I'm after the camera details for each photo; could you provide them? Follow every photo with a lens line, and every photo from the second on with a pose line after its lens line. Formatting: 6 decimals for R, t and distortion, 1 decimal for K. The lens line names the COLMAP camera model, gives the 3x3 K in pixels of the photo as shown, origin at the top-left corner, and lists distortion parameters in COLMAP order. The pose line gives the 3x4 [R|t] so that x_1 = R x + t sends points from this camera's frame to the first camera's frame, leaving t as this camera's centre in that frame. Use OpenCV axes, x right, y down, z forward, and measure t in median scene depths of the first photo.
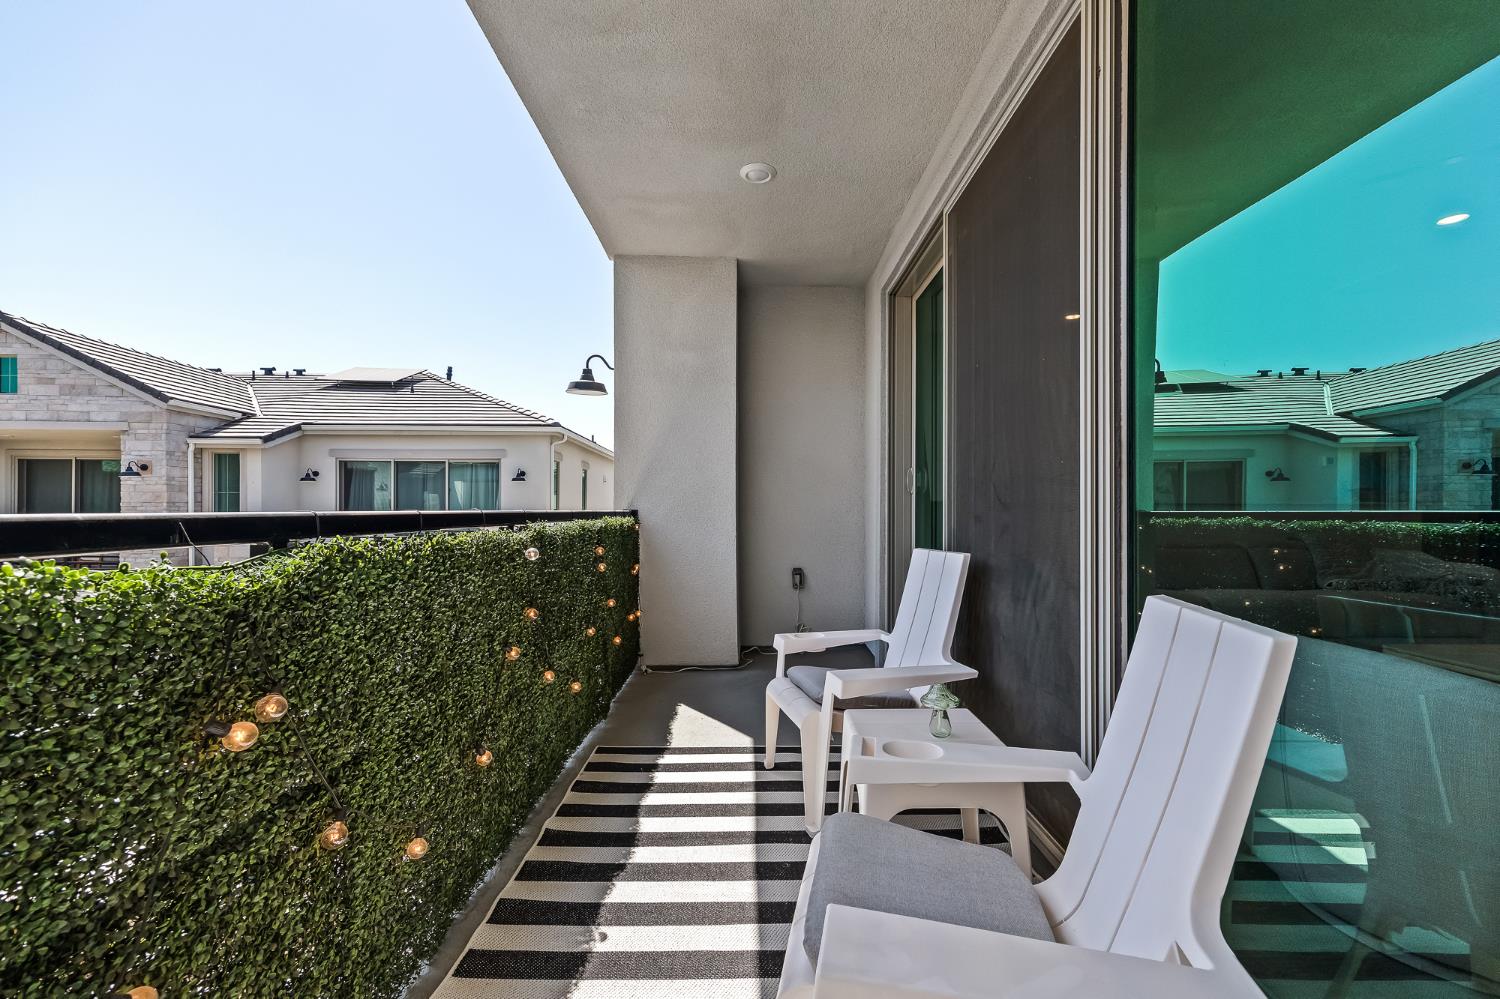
lens RADIAL K [[608.7, 0, 756.4], [0, 608.7, 505.1], [0, 0, 1]] dist [0.001007, 0.000070]
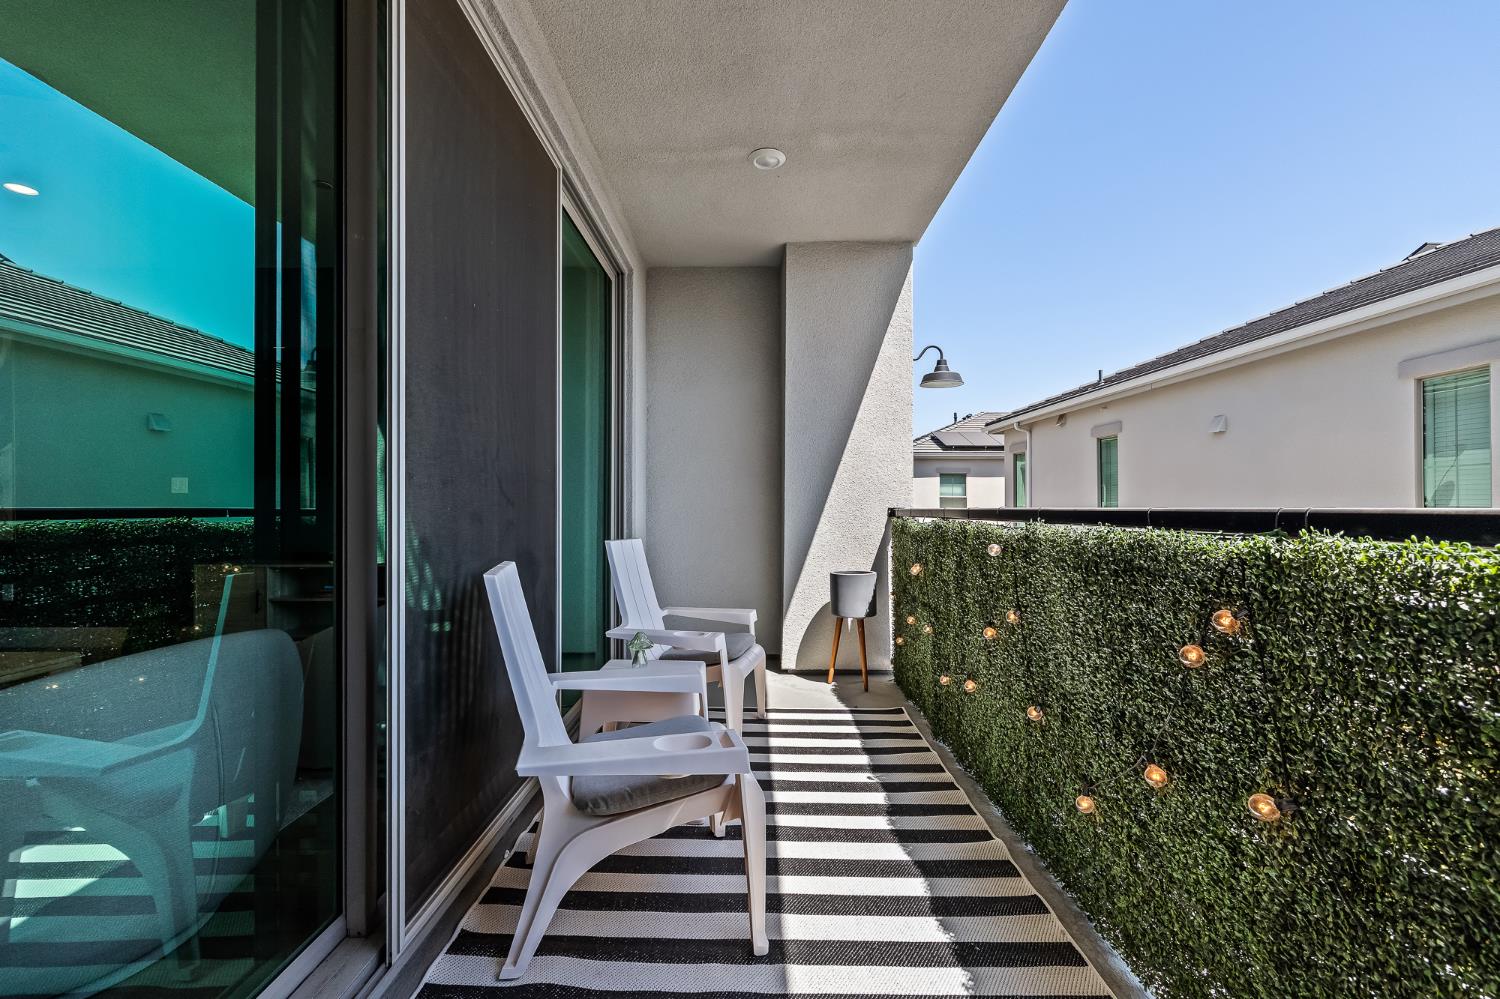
lens RADIAL K [[608.7, 0, 756.4], [0, 608.7, 505.1], [0, 0, 1]] dist [0.001007, 0.000070]
pose [[-0.999995, -0.001902, -0.002435, 0.033305], [-0.001901, 0.999998, -0.000233, 0.007729], [0.002436, -0.000228, -0.999997, 1.952321]]
